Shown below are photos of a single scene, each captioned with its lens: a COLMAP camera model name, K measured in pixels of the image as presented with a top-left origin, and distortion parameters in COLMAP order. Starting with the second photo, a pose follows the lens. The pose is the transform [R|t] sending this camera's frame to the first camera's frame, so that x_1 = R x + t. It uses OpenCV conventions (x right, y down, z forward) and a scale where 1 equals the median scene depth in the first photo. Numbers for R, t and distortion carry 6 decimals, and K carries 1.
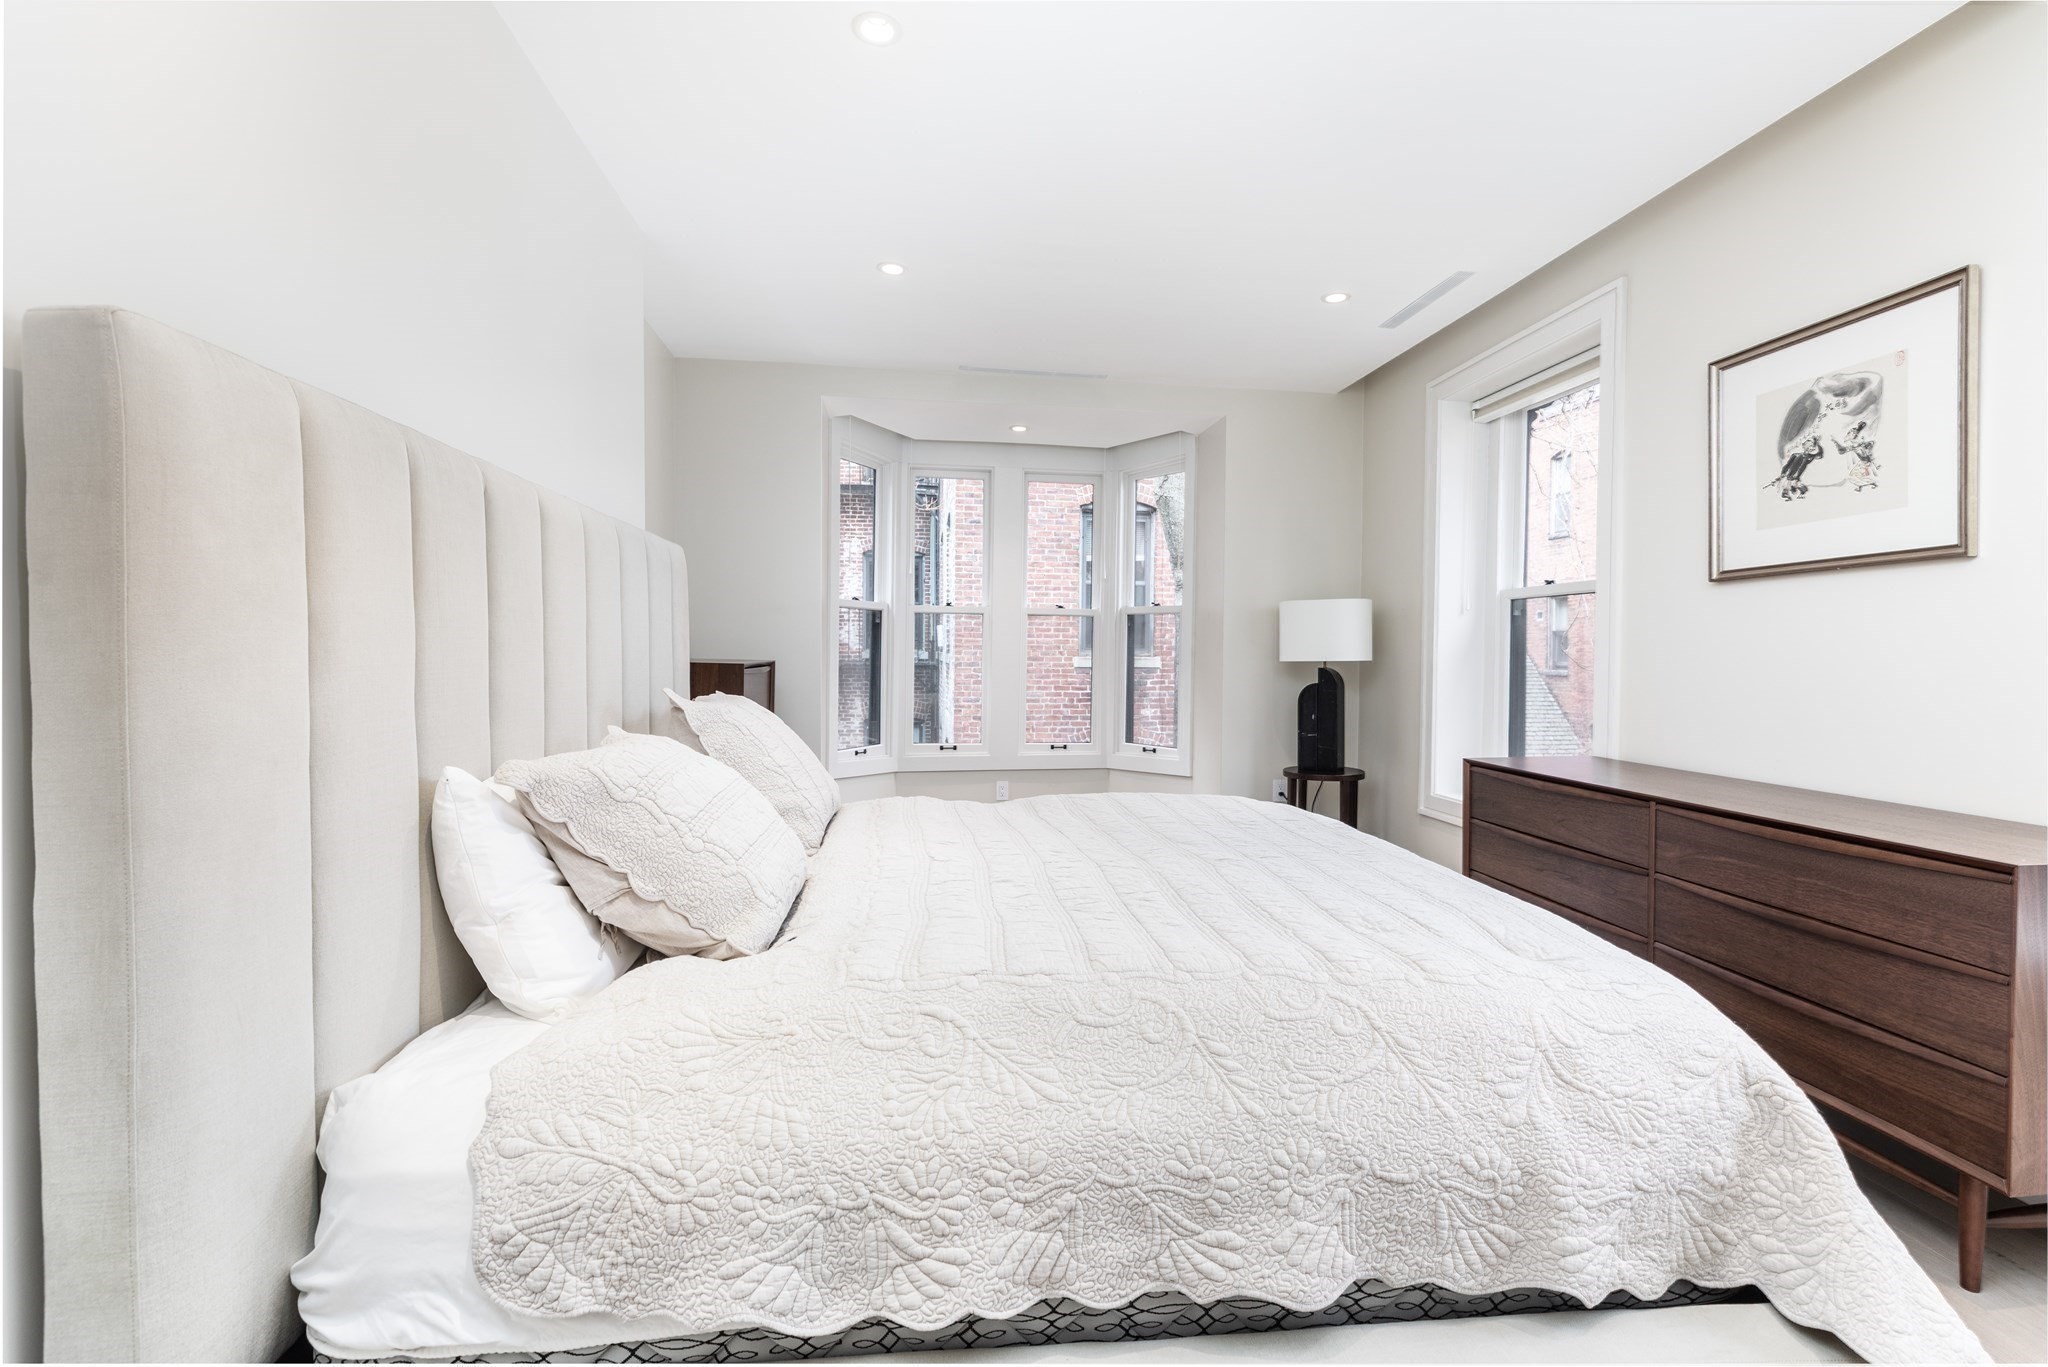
lens RADIAL K [[917.9, 0, 1023.4], [0, 917.9, 675.2], [0, 0, 1]] dist [0.000224, -0.000406]
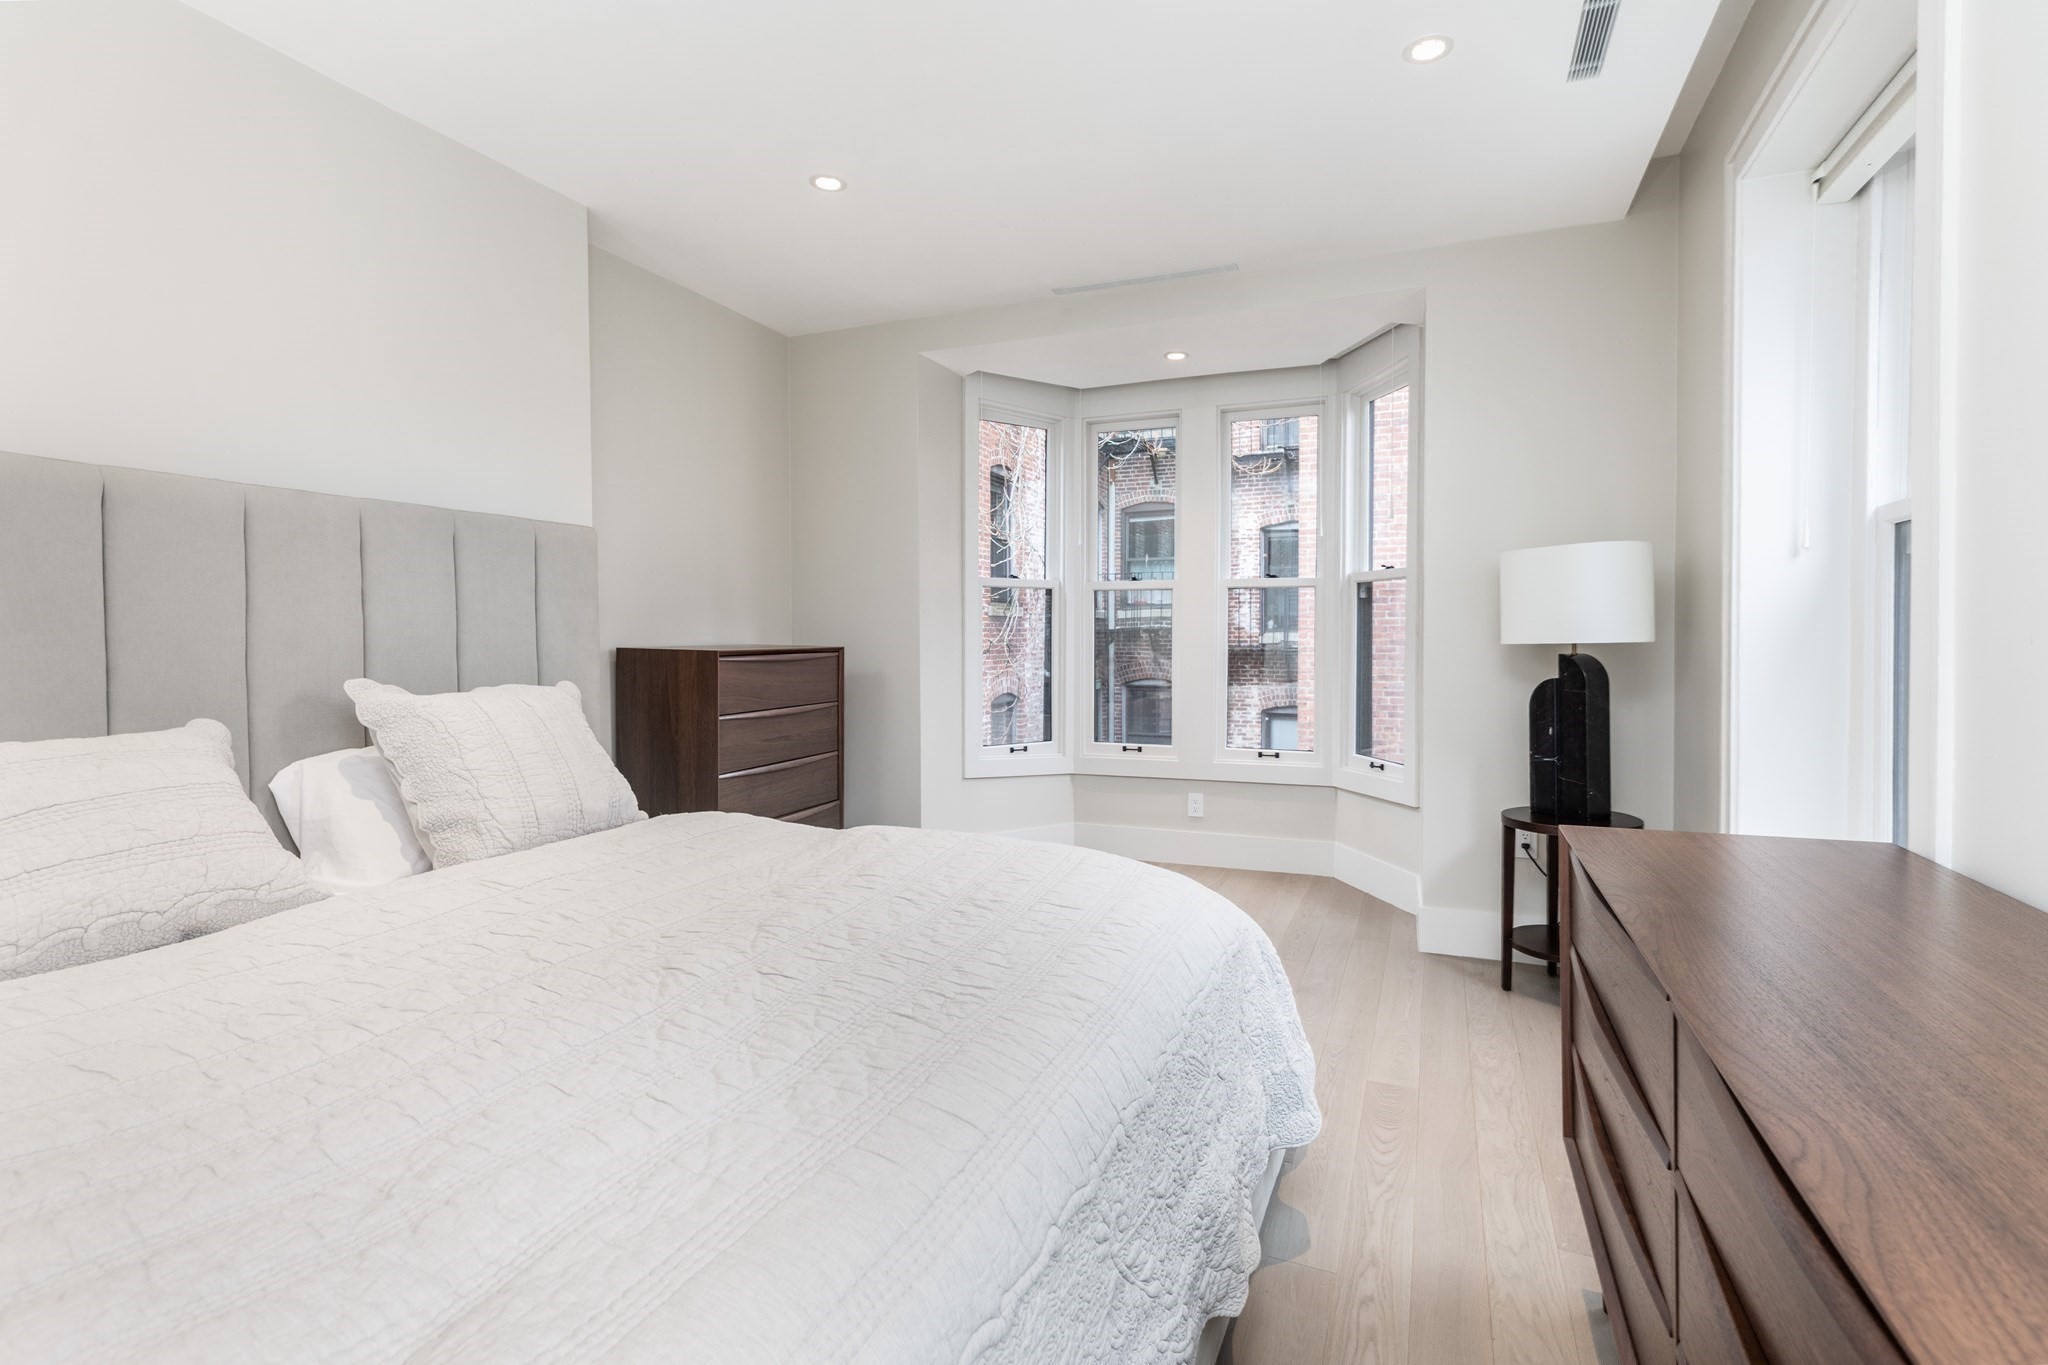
lens RADIAL K [[933.9, 0, 1021.2], [0, 933.9, 643.8], [0, 0, 1]] dist [0.001759, 0.000068]
pose [[0.869428, -0.005217, -0.494032, 0.349911], [-0.003404, 0.999857, -0.016549, -0.003828], [0.494047, 0.016070, 0.869286, 0.282749]]
